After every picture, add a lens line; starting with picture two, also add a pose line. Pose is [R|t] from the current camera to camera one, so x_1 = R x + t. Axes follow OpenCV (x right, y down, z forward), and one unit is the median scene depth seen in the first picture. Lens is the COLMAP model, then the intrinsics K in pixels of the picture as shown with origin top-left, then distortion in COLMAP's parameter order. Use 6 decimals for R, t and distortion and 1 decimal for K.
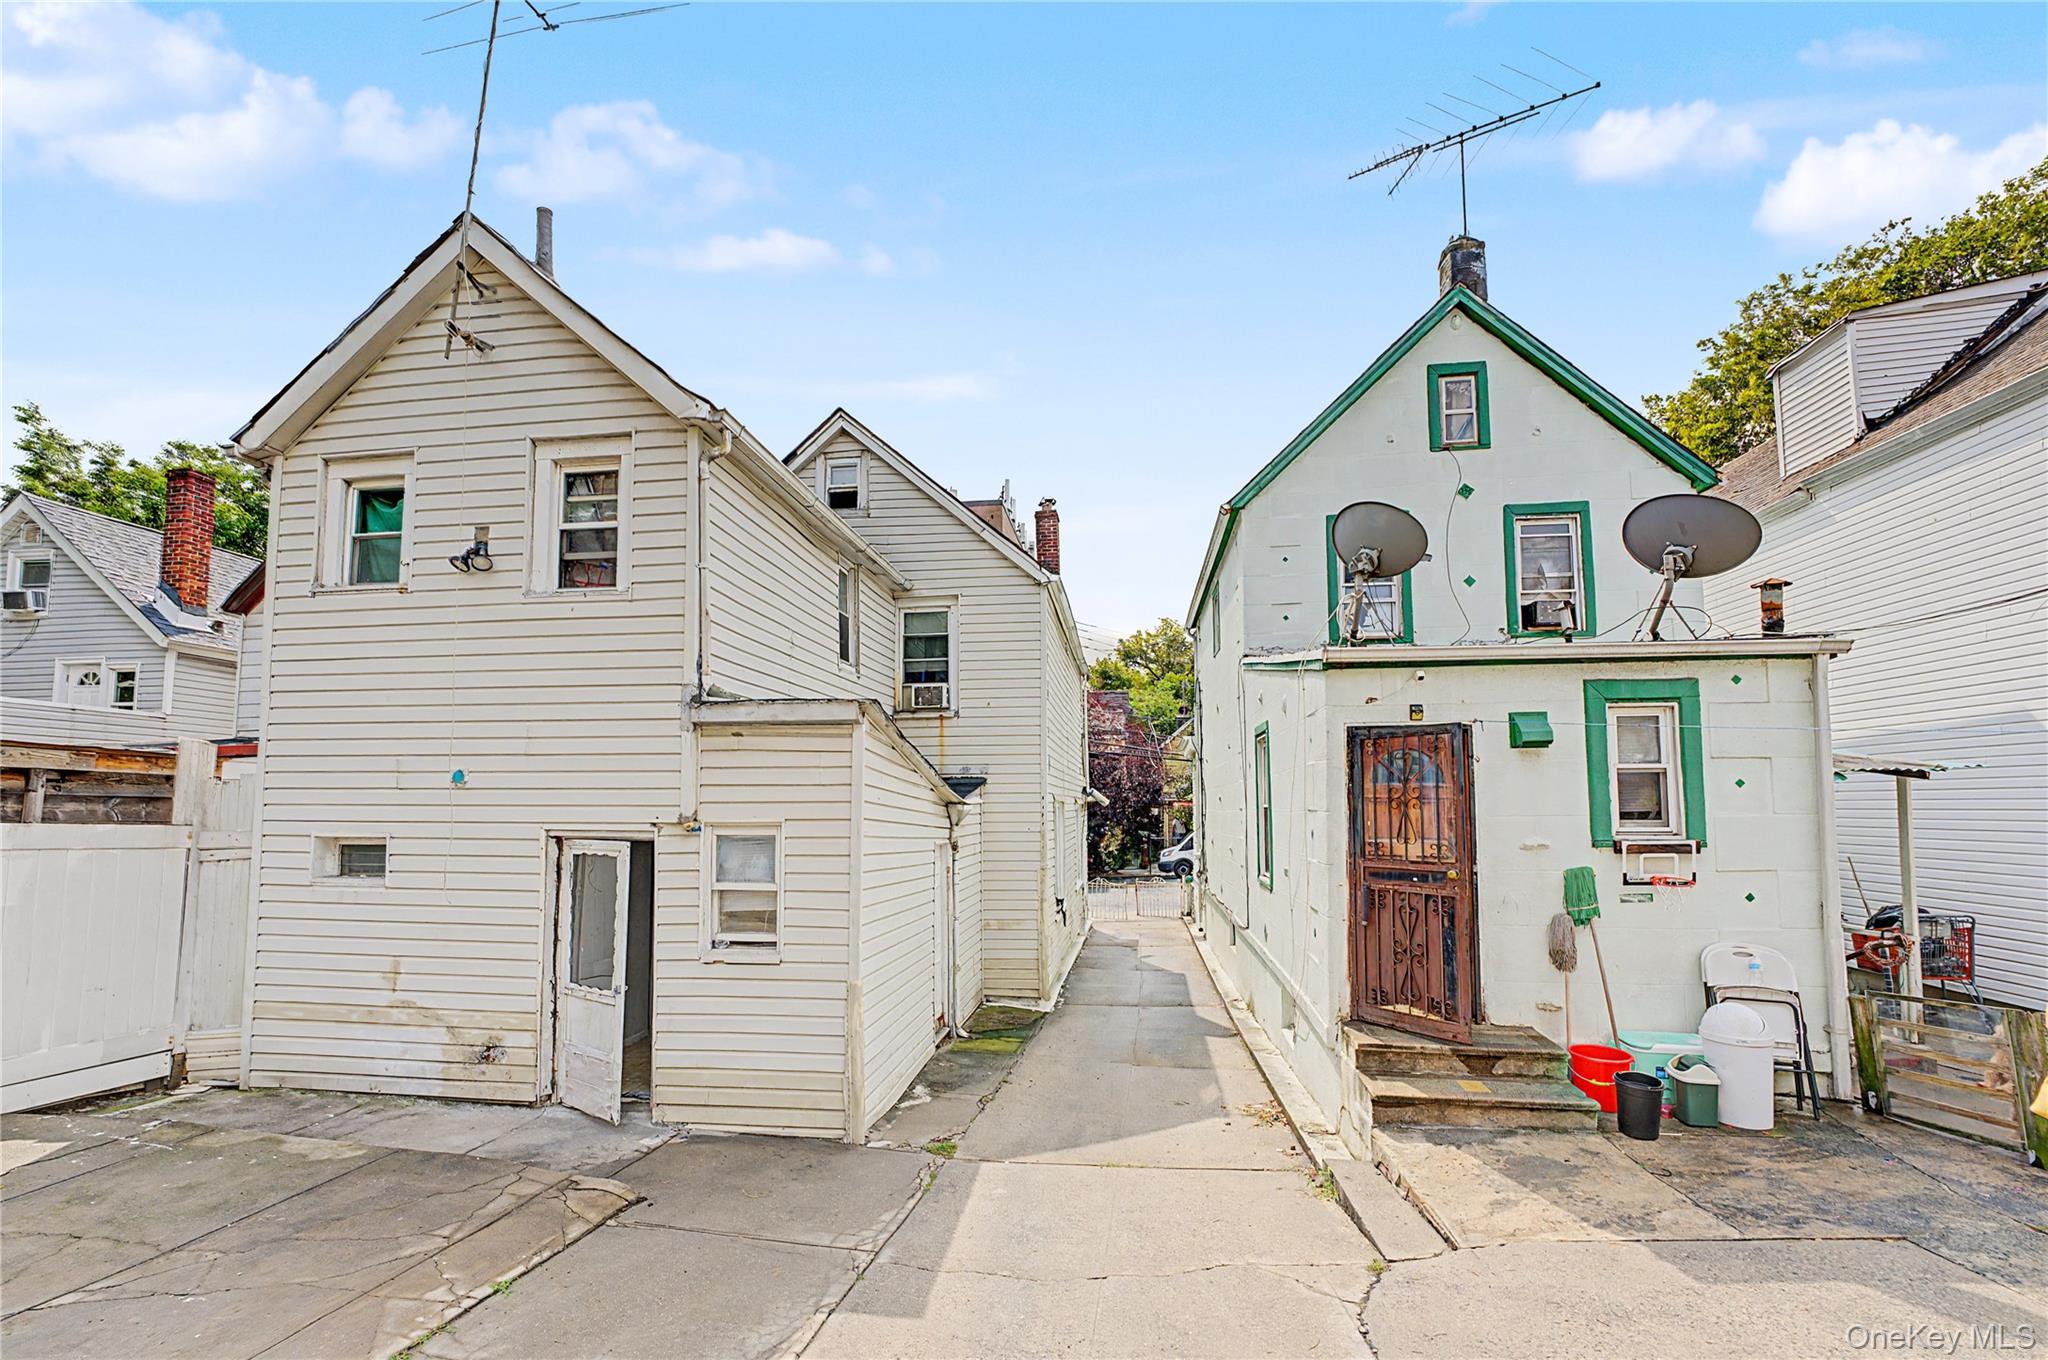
lens RADIAL K [[848.1, 0, 1013.4], [0, 848.1, 745.8], [0, 0, 1]] dist [0.000047, 0.000151]
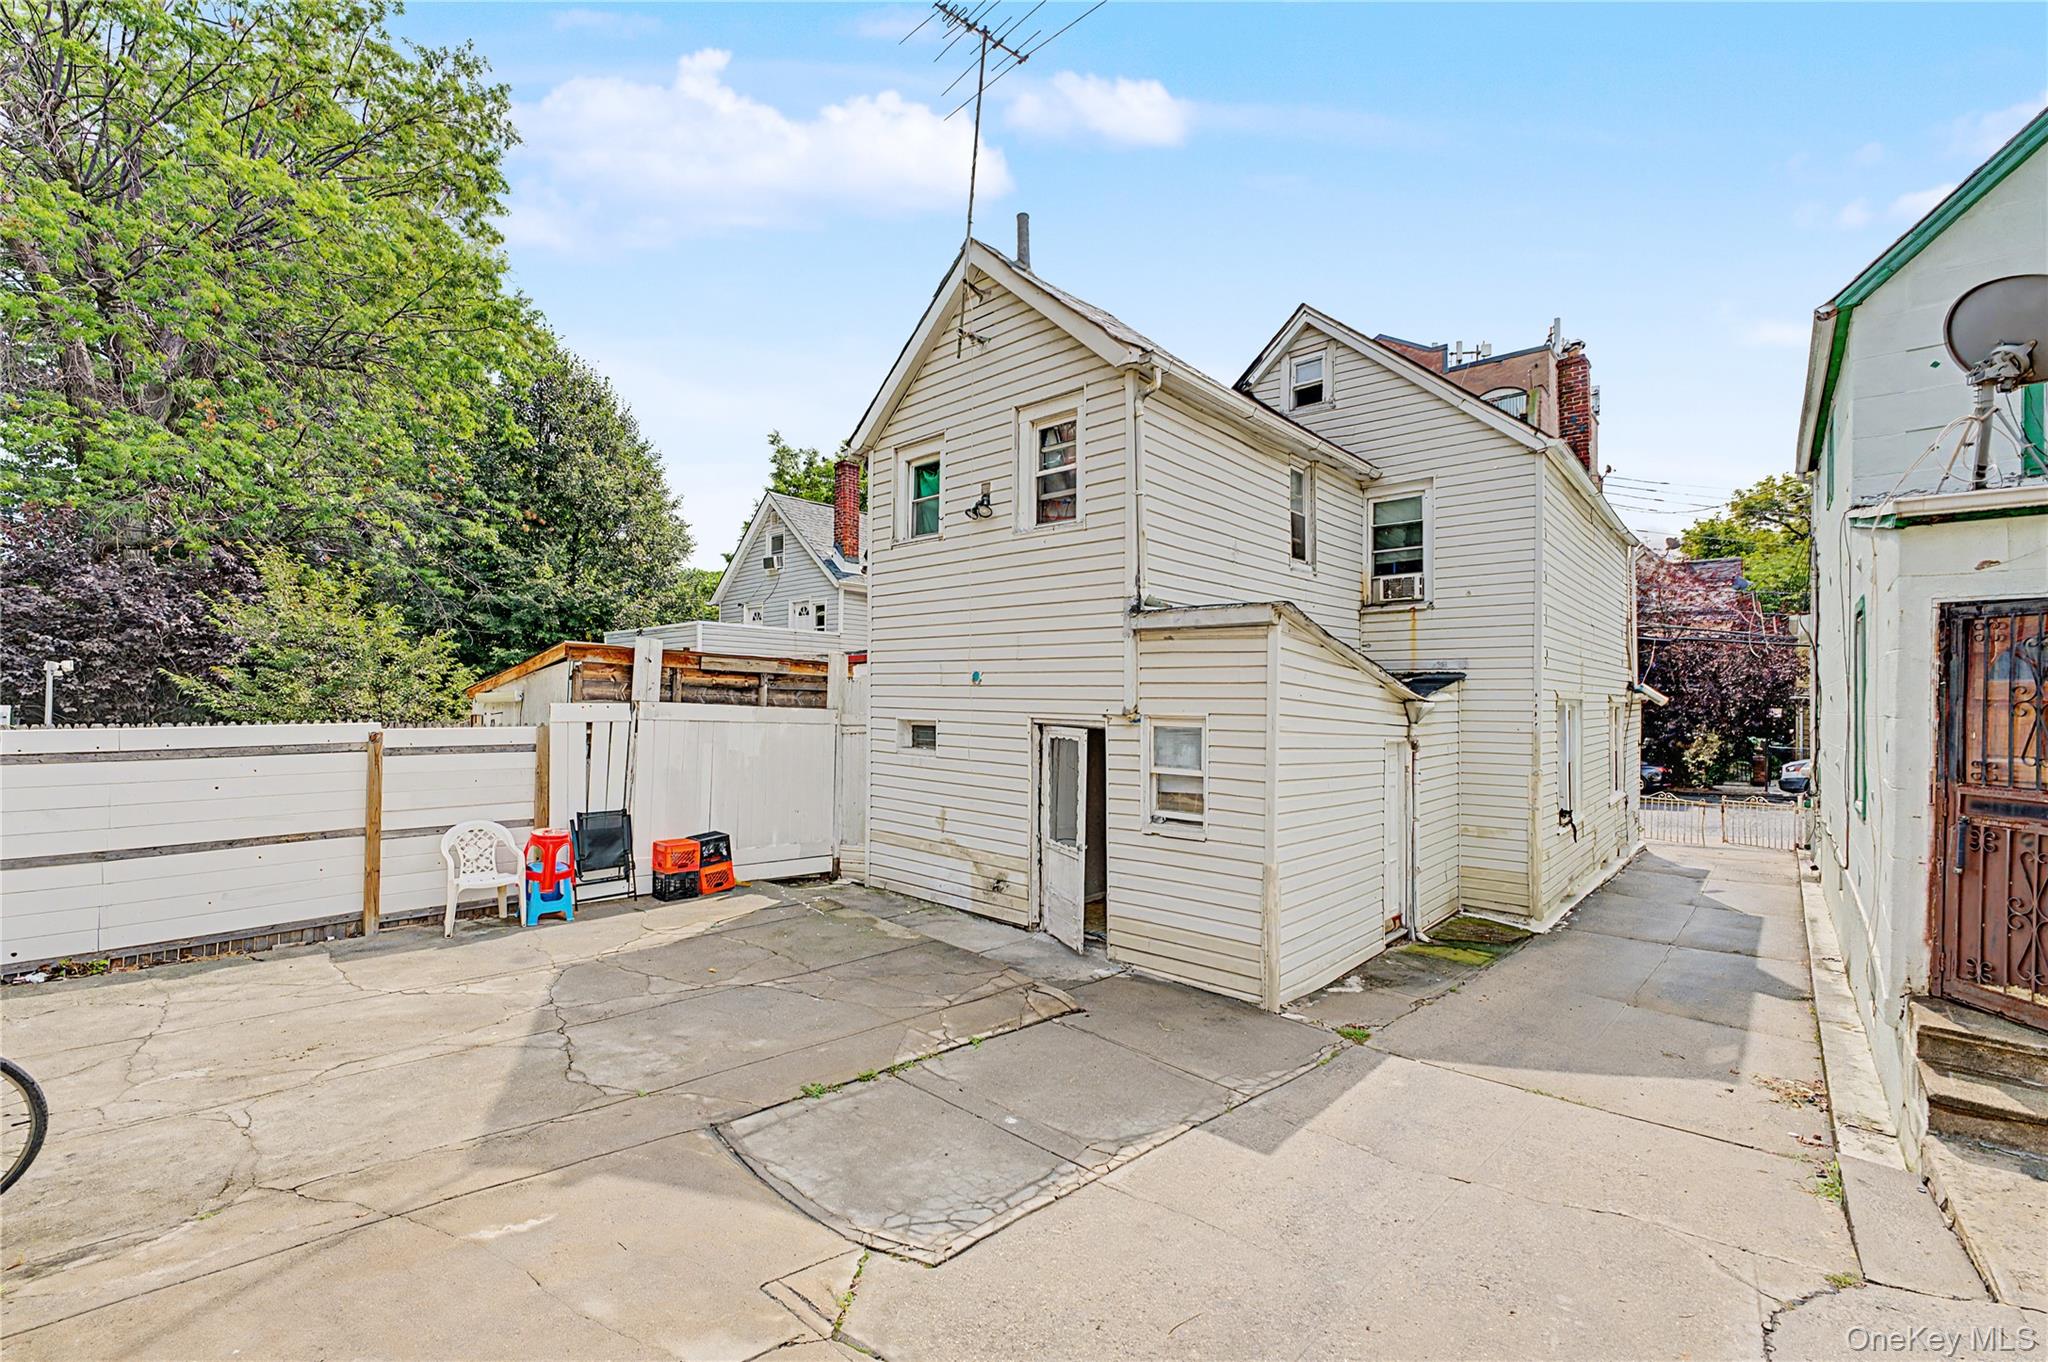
lens RADIAL K [[832.1, 0, 1022.8], [0, 832.1, 688.6], [0, 0, 1]] dist [-0.001678, 0.000389]
pose [[0.829595, 0.003889, -0.558352, 0.131463], [0.028229, 0.998405, 0.048896, -0.005985], [0.557651, -0.056326, 0.828162, -0.036889]]
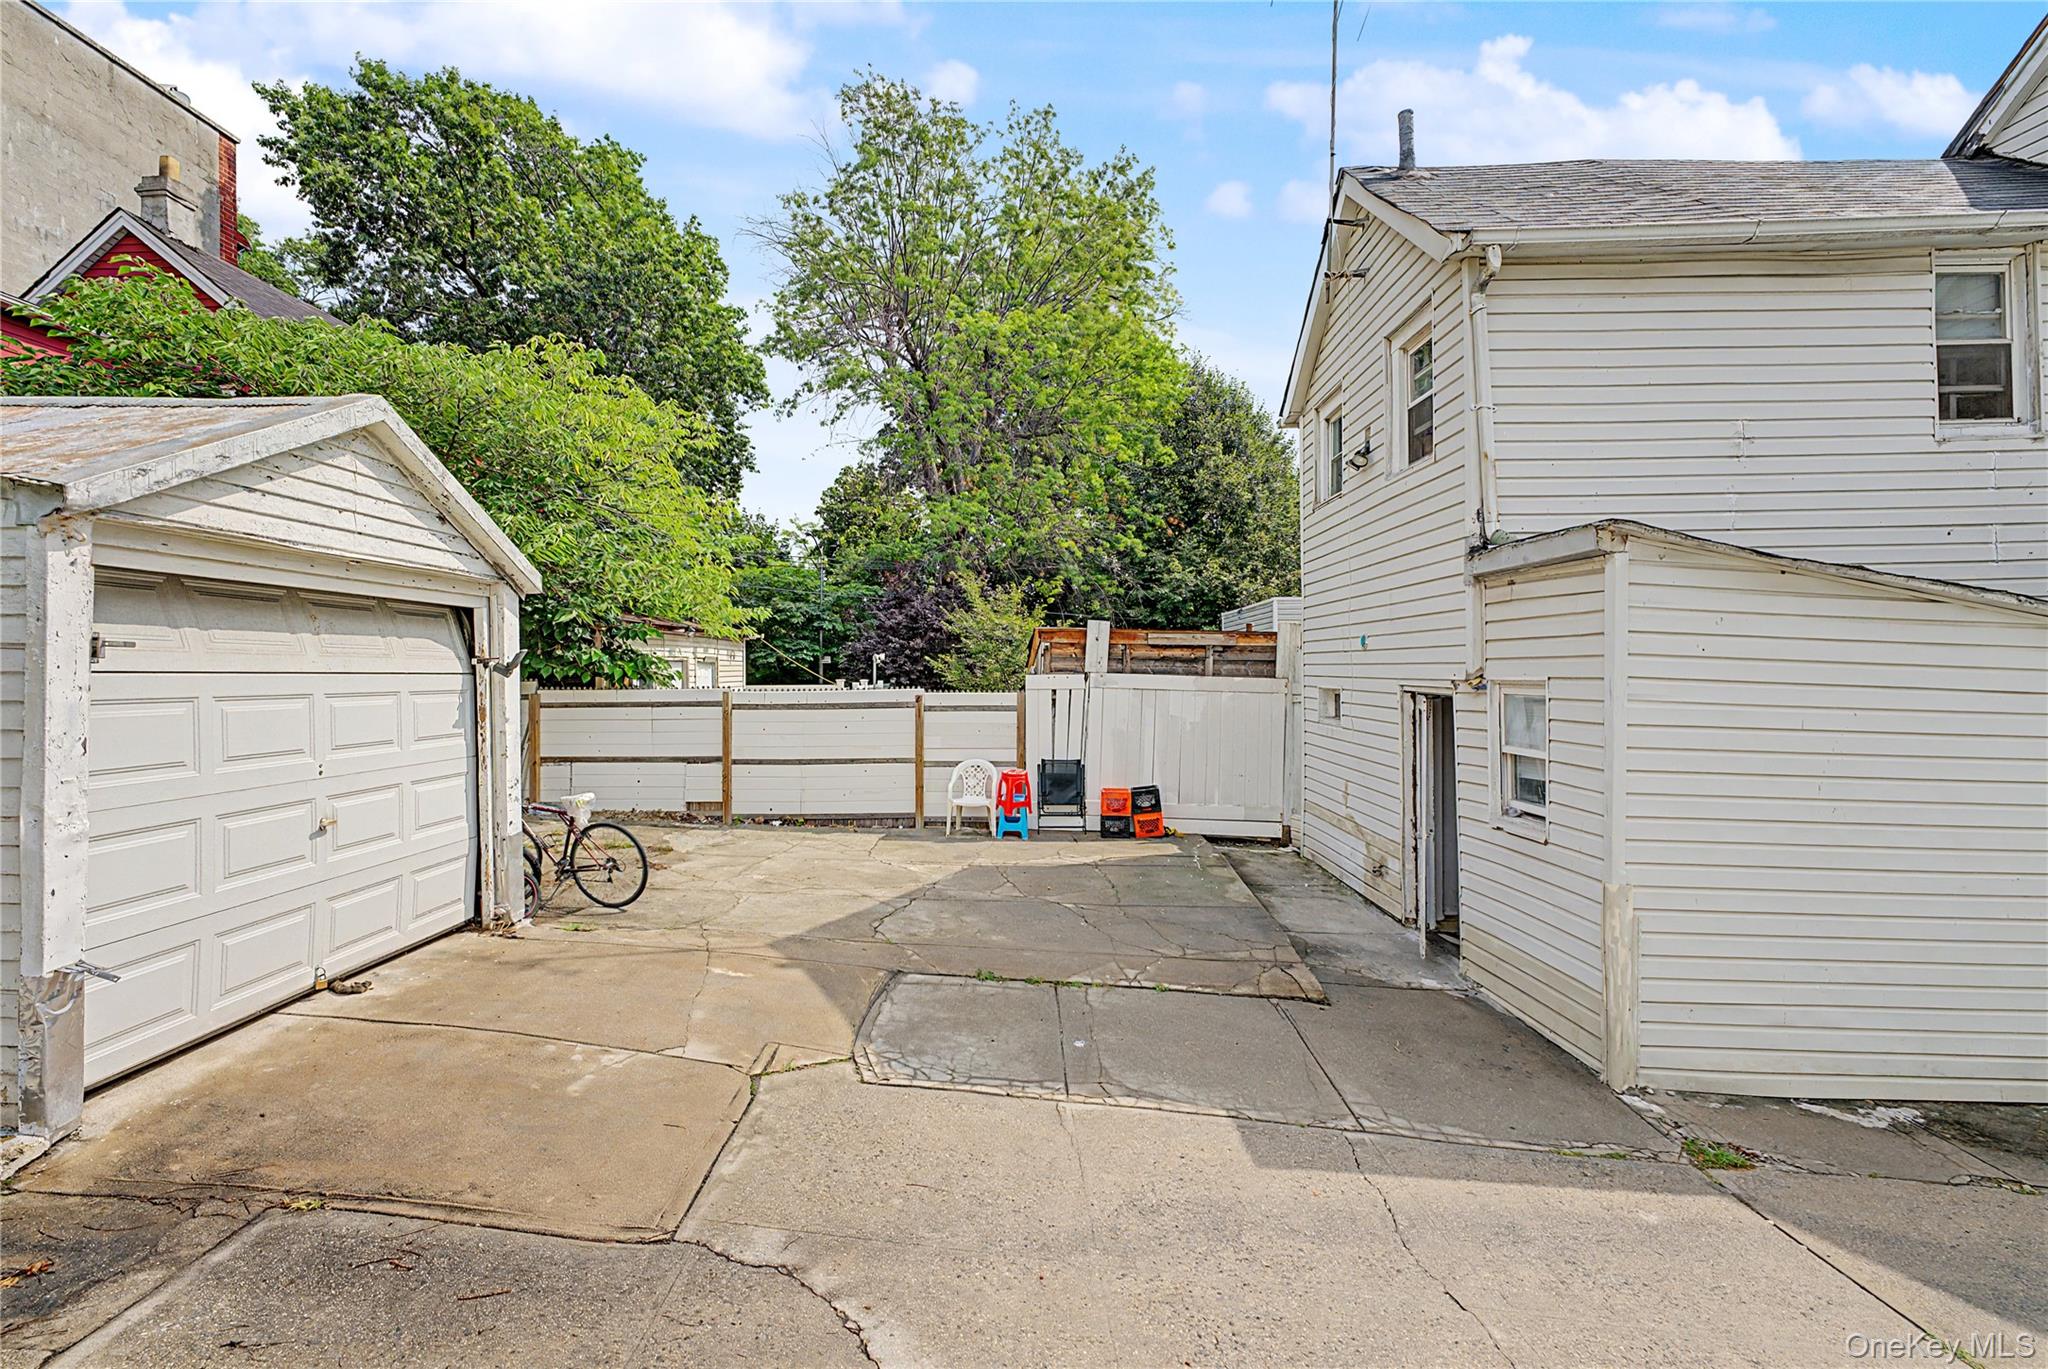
lens RADIAL K [[838.3, 0, 1025.7], [0, 838.3, 666.9], [0, 0, 1]] dist [-0.000237, 0.000102]
pose [[0.134044, -0.004726, -0.990964, 0.468374], [0.078000, 0.996937, 0.005796, 0.028950], [0.987901, -0.078072, 0.134002, 0.351237]]
